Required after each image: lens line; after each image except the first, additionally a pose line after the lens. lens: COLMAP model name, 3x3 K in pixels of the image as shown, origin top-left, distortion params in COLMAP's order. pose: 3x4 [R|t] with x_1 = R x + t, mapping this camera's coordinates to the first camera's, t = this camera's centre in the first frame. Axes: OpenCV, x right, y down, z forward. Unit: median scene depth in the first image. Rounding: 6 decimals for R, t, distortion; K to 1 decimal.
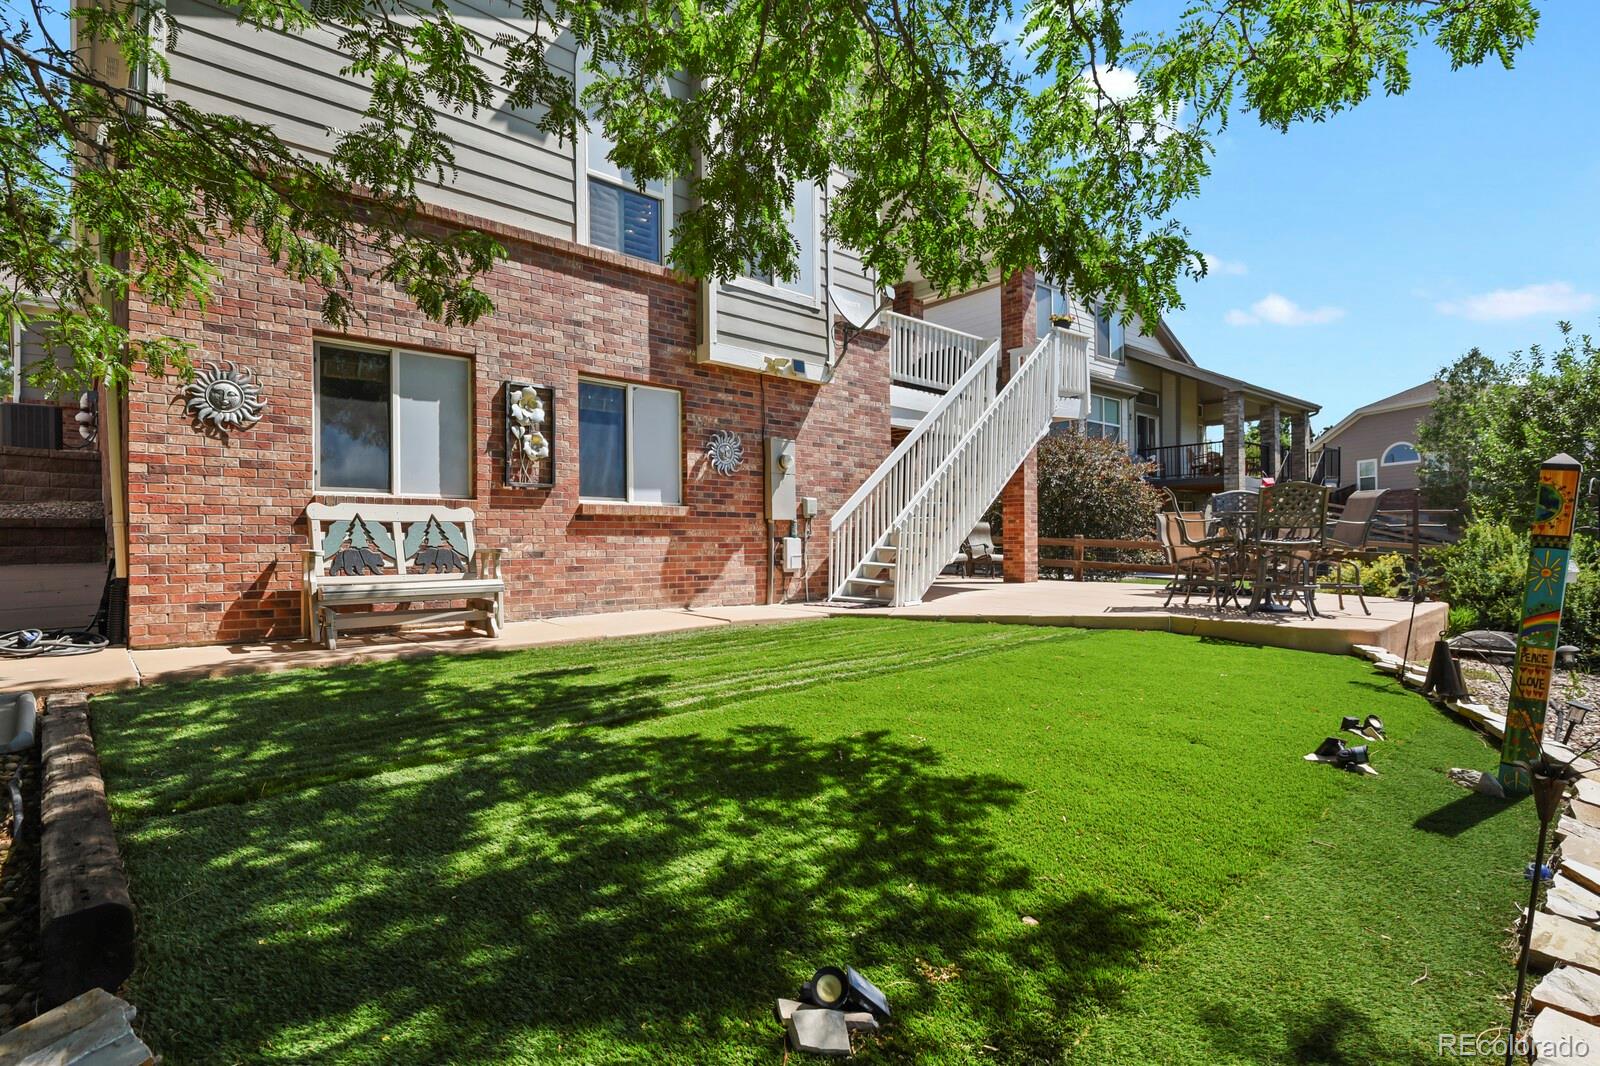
lens RADIAL K [[782.5, 0, 804.2], [0, 782.5, 541.3], [0, 0, 1]] dist [-0.014388, -0.004878]
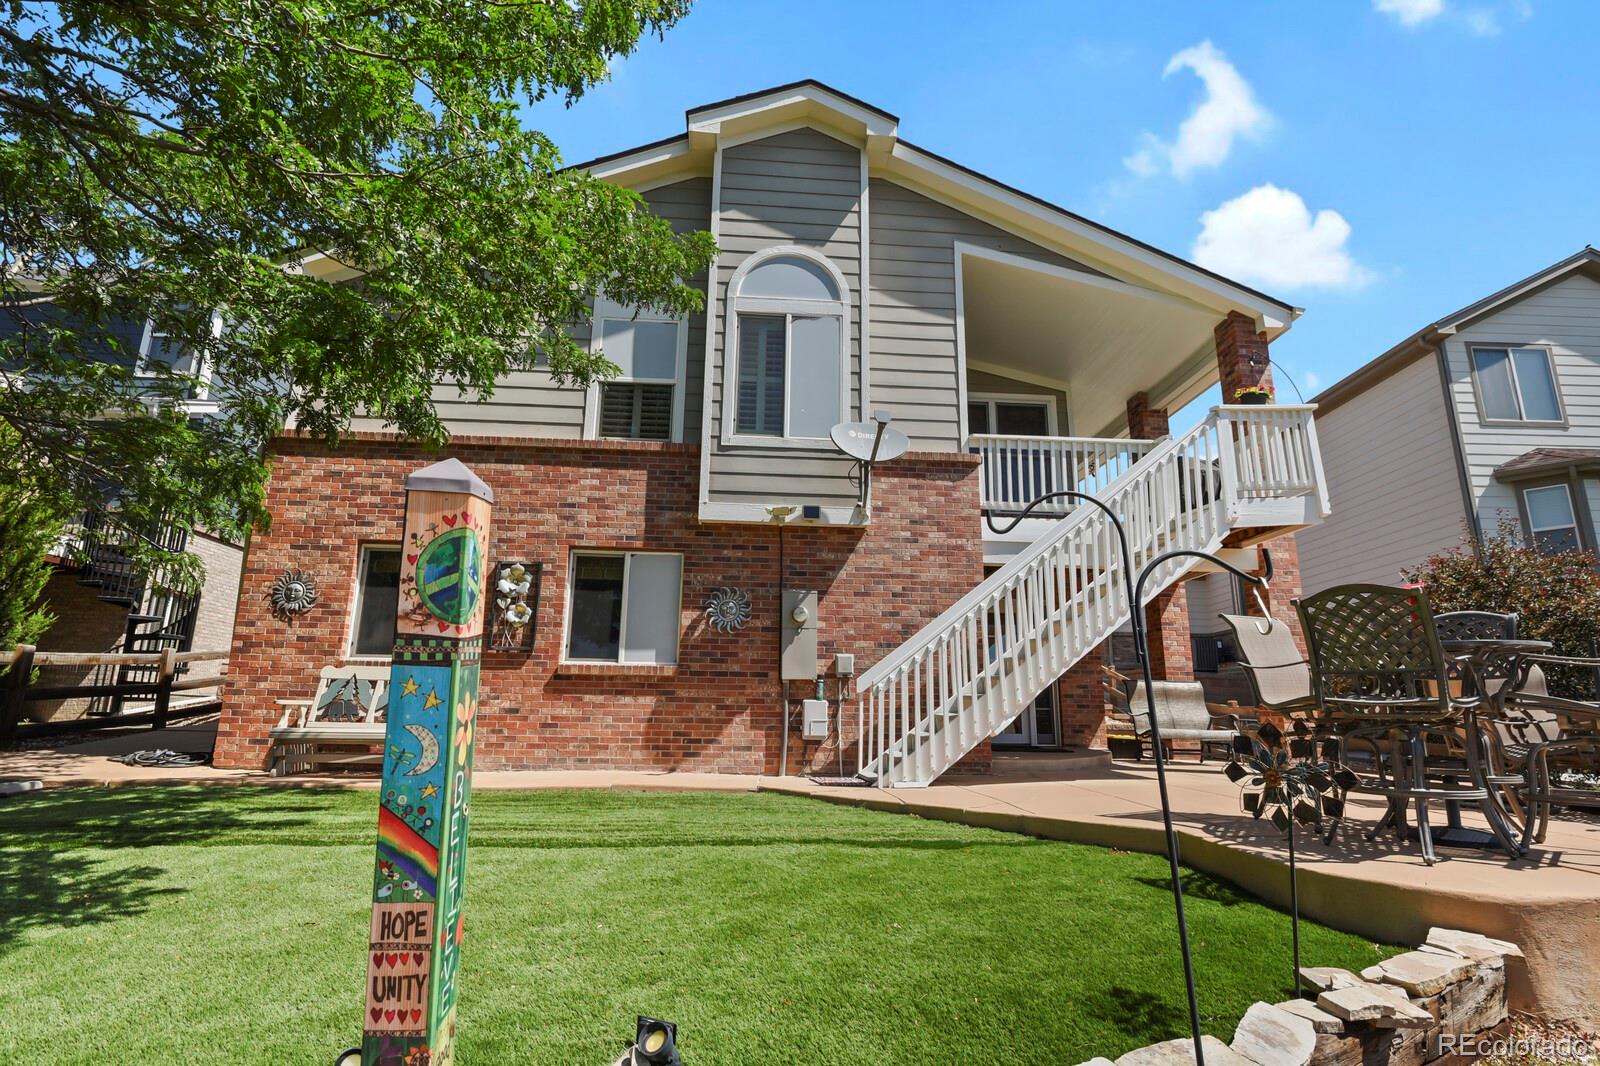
lens RADIAL K [[782.5, 0, 801.9], [0, 782.5, 528.6], [0, 0, 1]] dist [-0.014388, -0.004878]
pose [[0.783659, -0.130479, -0.607333, 0.629187], [-0.014927, 0.973453, -0.228398, 0.010715], [0.621012, 0.188052, 0.760908, 0.322531]]
